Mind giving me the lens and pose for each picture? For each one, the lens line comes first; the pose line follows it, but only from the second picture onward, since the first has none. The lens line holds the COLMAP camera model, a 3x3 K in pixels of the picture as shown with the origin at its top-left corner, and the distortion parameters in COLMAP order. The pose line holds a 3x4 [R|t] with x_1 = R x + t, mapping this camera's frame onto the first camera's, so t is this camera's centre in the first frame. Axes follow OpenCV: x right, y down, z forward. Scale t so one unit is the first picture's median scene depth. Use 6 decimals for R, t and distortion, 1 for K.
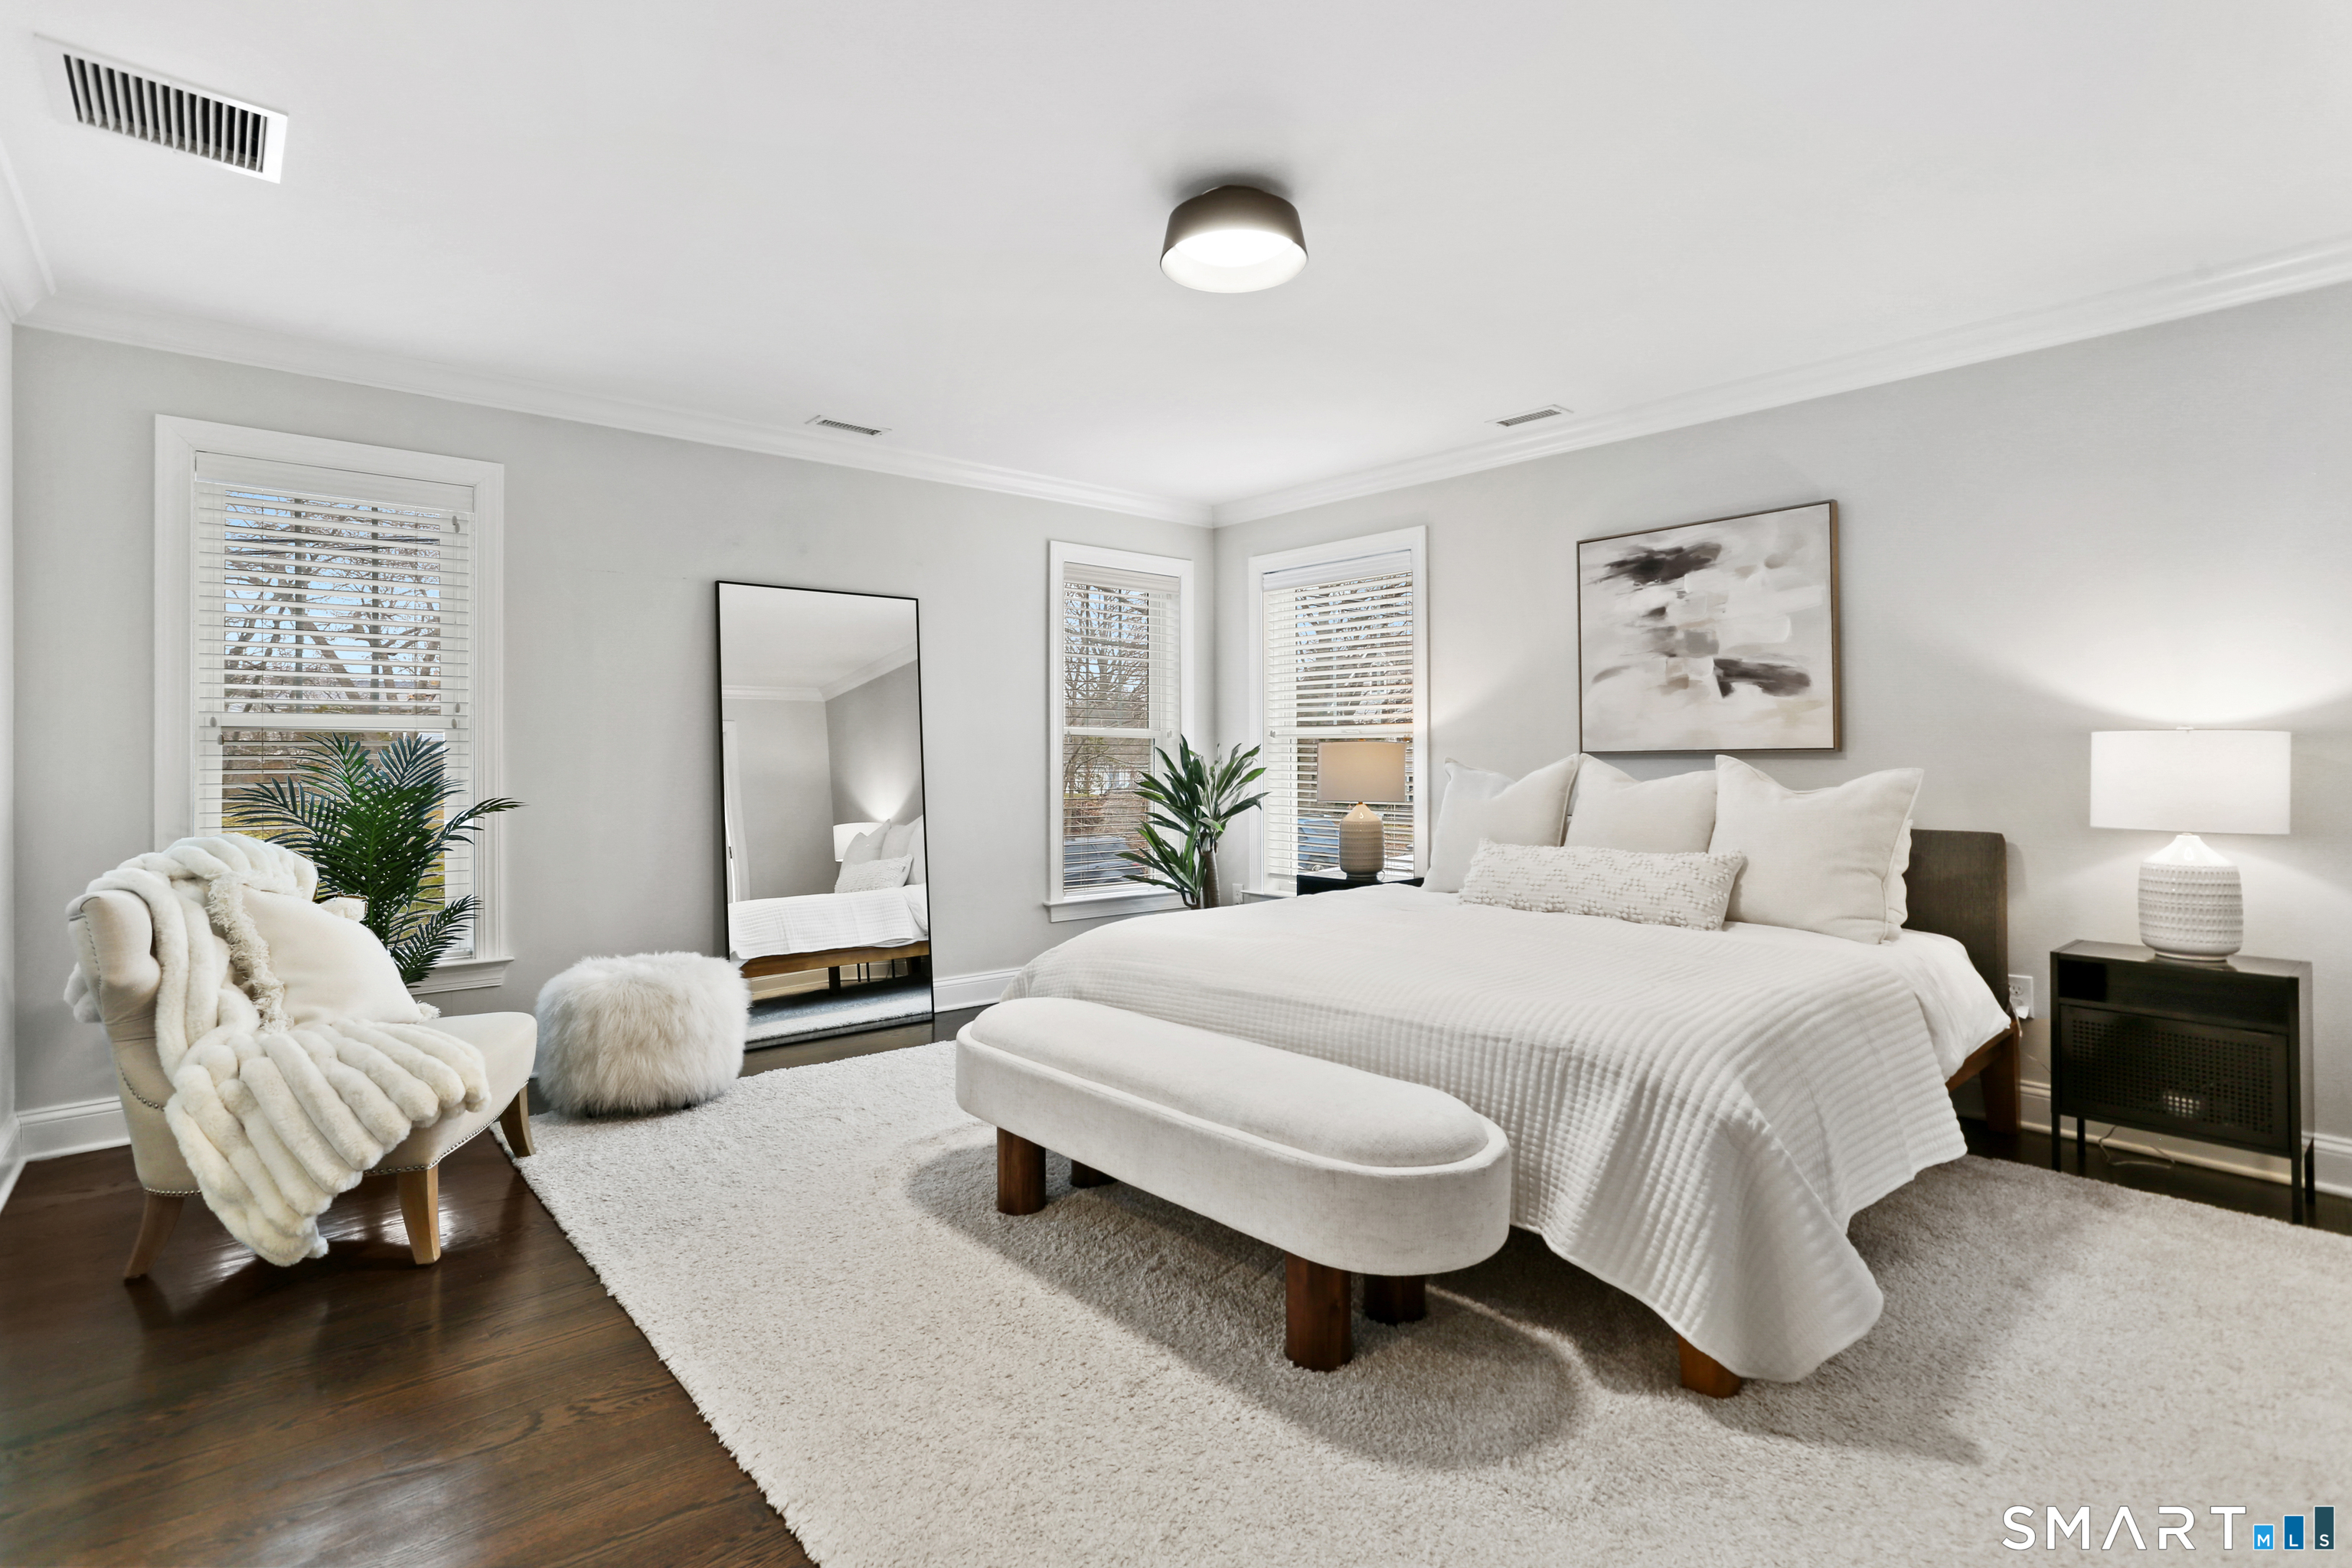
lens RADIAL K [[1141.5, 0, 1151.6], [0, 1141.5, 760.5], [0, 0, 1]] dist [-0.045429, 0.026605]
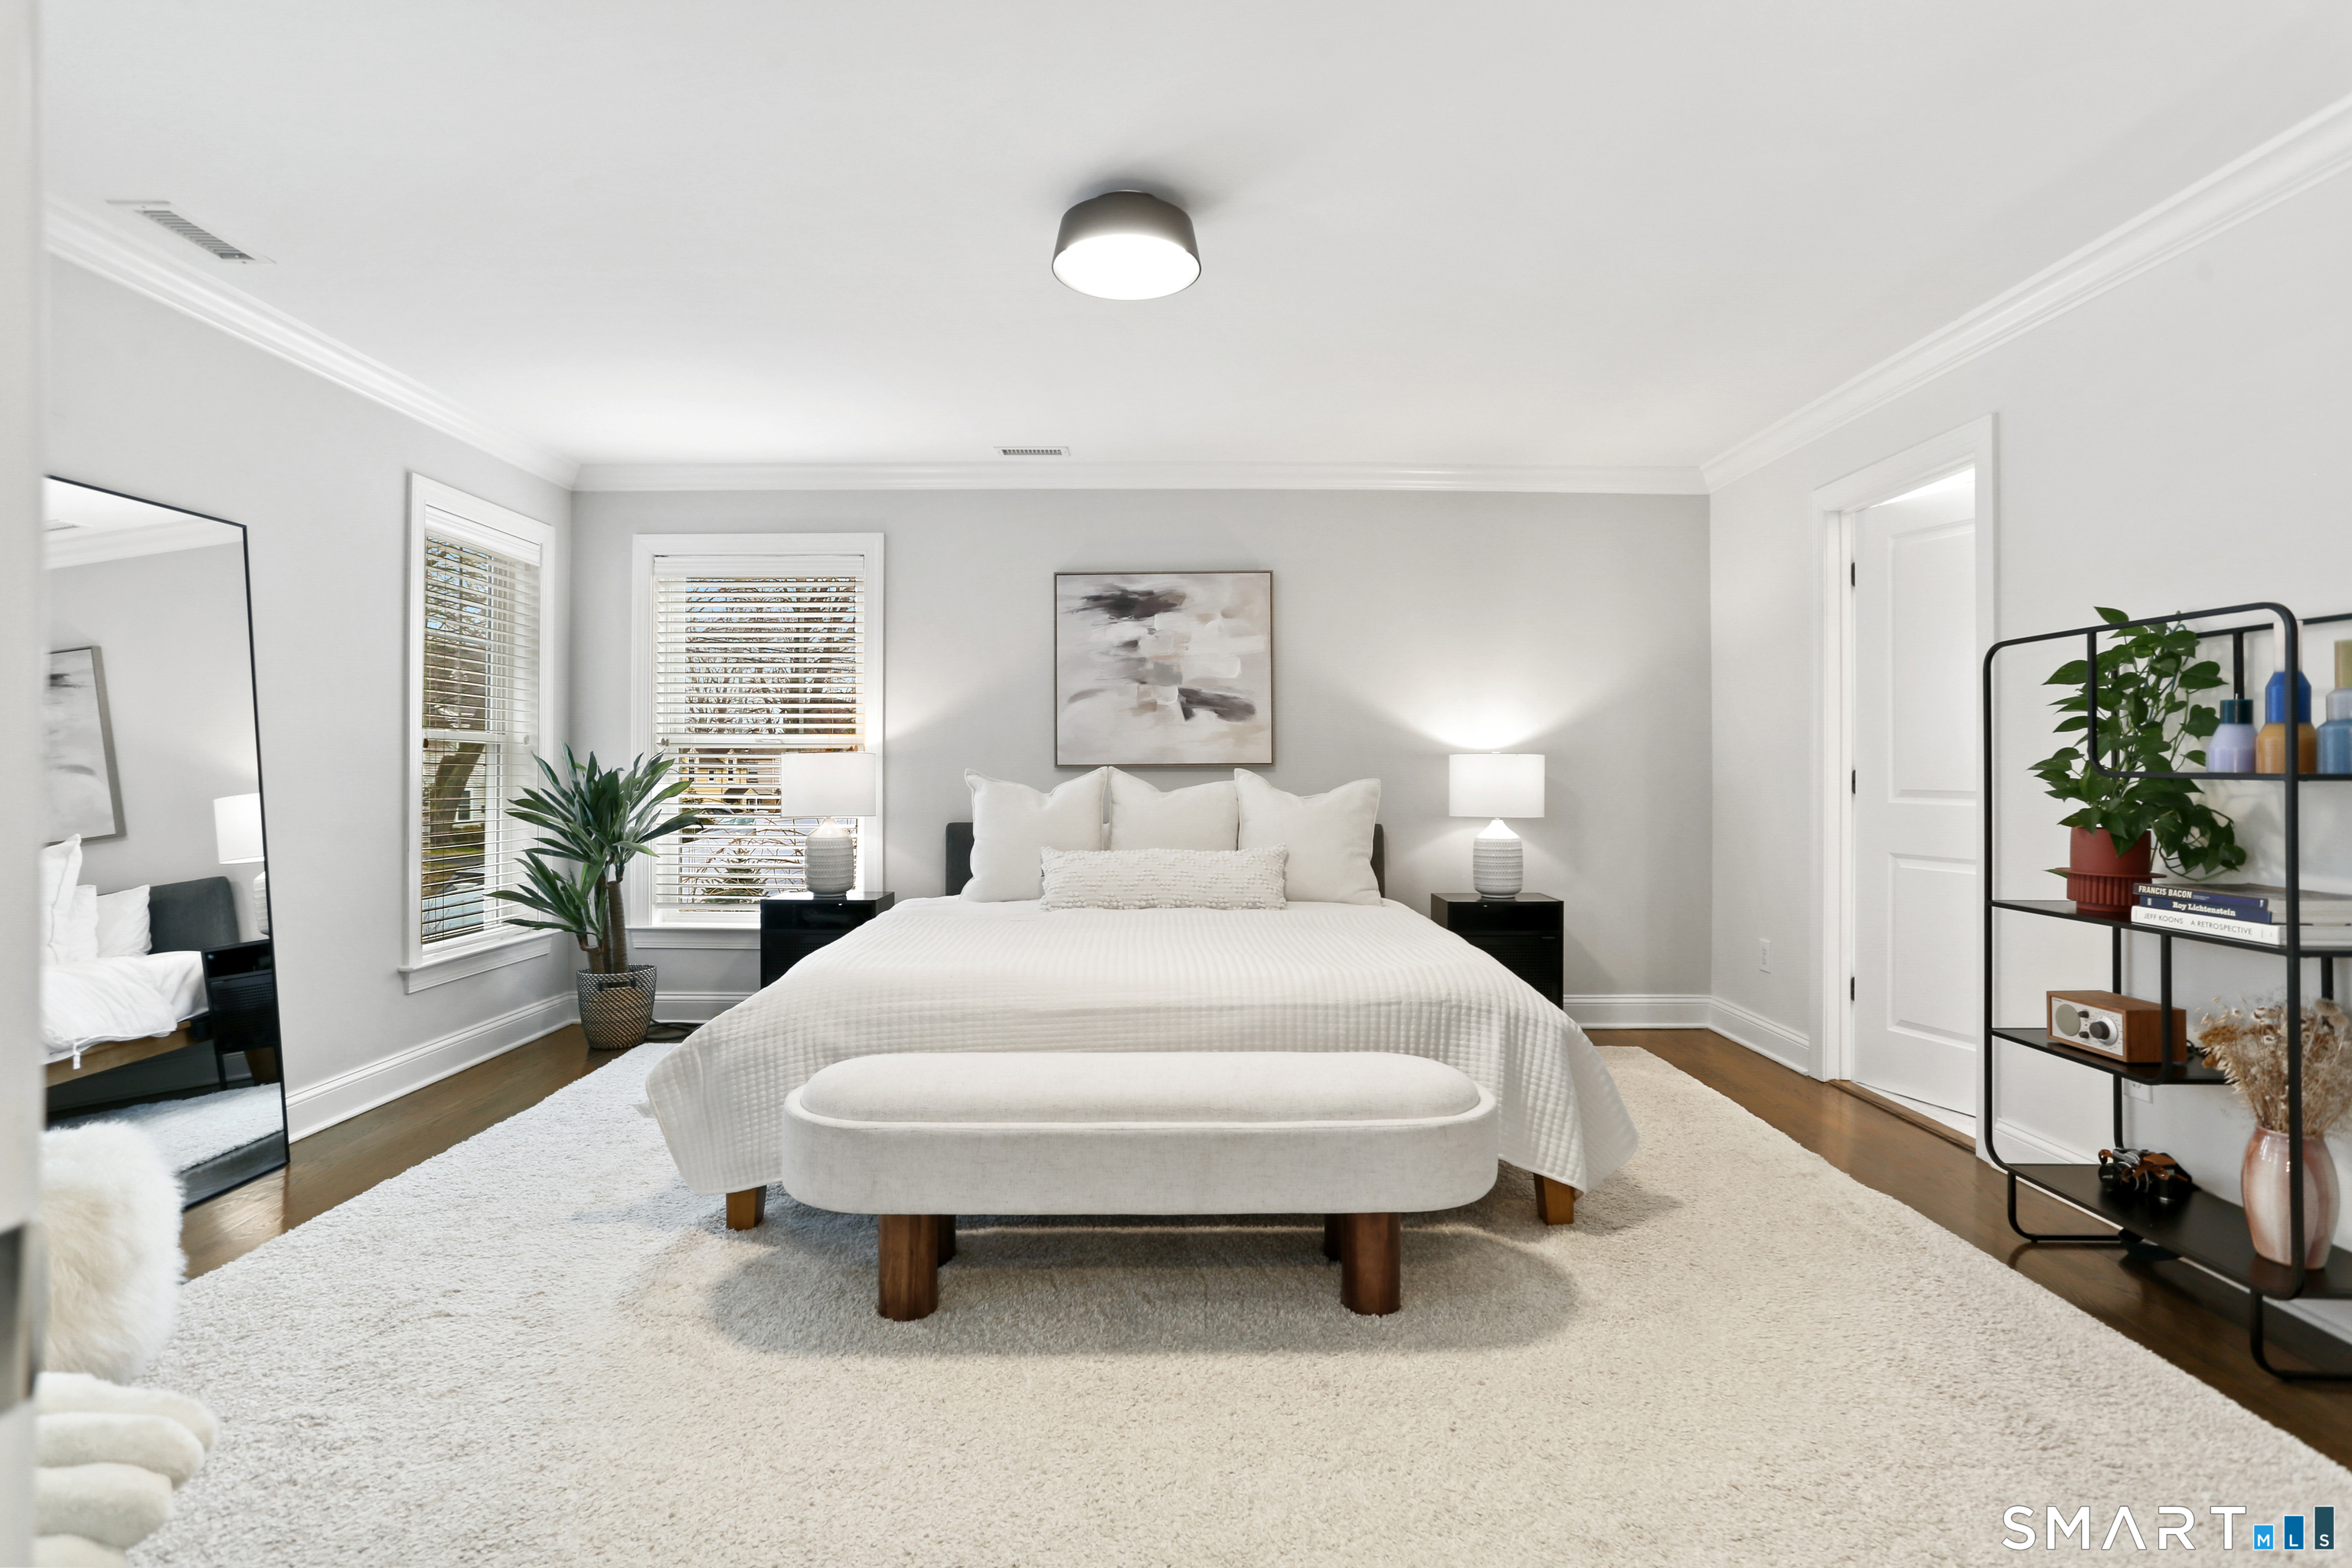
lens RADIAL K [[1141.5, 0, 1169.5], [0, 1141.5, 786.2], [0, 0, 1]] dist [-0.045429, 0.026605]
pose [[0.650488, -0.009889, 0.759452, -0.461816], [0.000698, 0.999923, 0.012422, -0.000787], [-0.759516, -0.007551, 0.650445, 0.235758]]
